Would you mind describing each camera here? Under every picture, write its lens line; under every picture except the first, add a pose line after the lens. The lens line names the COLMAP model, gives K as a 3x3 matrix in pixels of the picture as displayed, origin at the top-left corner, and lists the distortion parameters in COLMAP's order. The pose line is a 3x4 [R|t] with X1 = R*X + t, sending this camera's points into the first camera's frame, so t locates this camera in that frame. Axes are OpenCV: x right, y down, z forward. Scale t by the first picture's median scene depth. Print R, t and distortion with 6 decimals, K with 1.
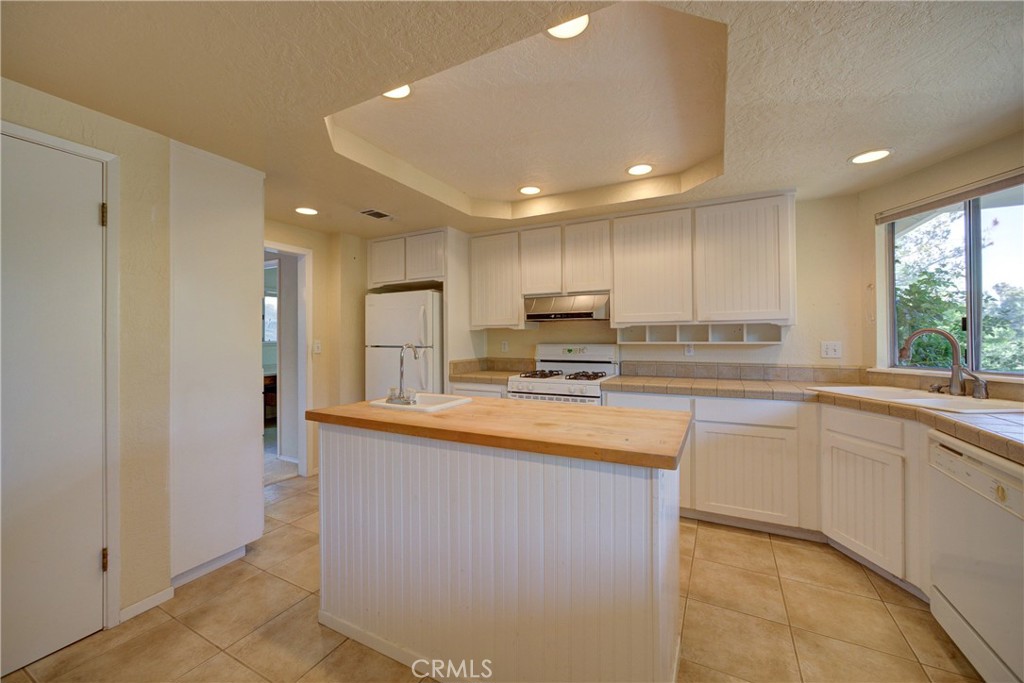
lens RADIAL K [[406.0, 0, 506.2], [0, 406.0, 336.1], [0, 0, 1]] dist [-0.018925, 0.007760]
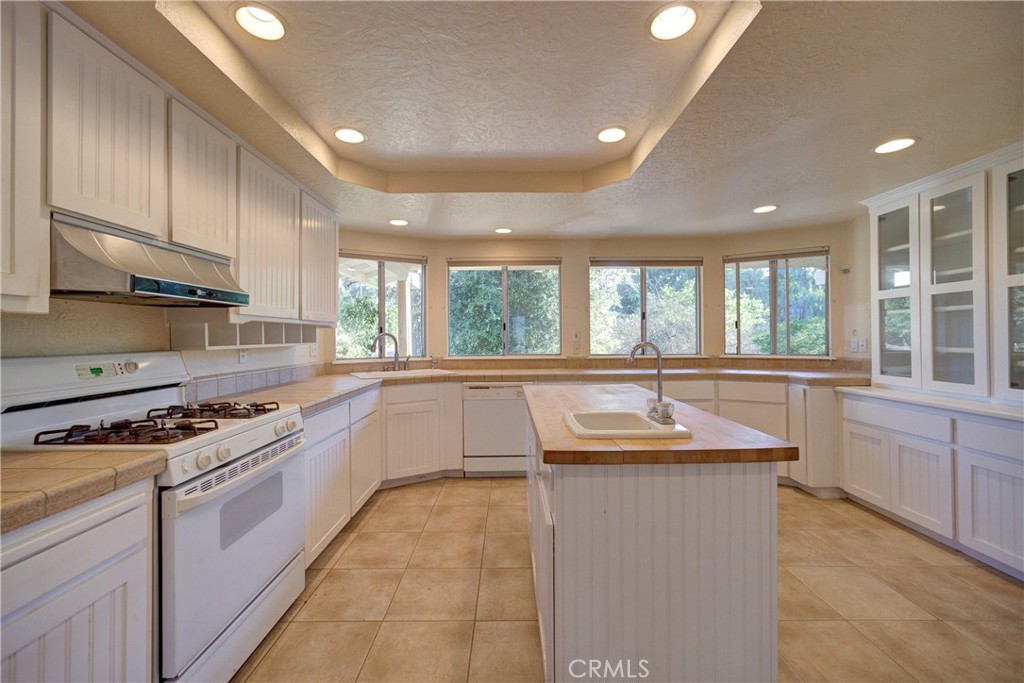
lens RADIAL K [[406.0, 0, 504.0], [0, 406.0, 334.2], [0, 0, 1]] dist [-0.018925, 0.007760]
pose [[-0.469455, 0.014414, 0.882839, -0.487826], [0.006417, 0.999896, -0.012912, 0.007344], [-0.882933, -0.000396, -0.469499, 0.995105]]
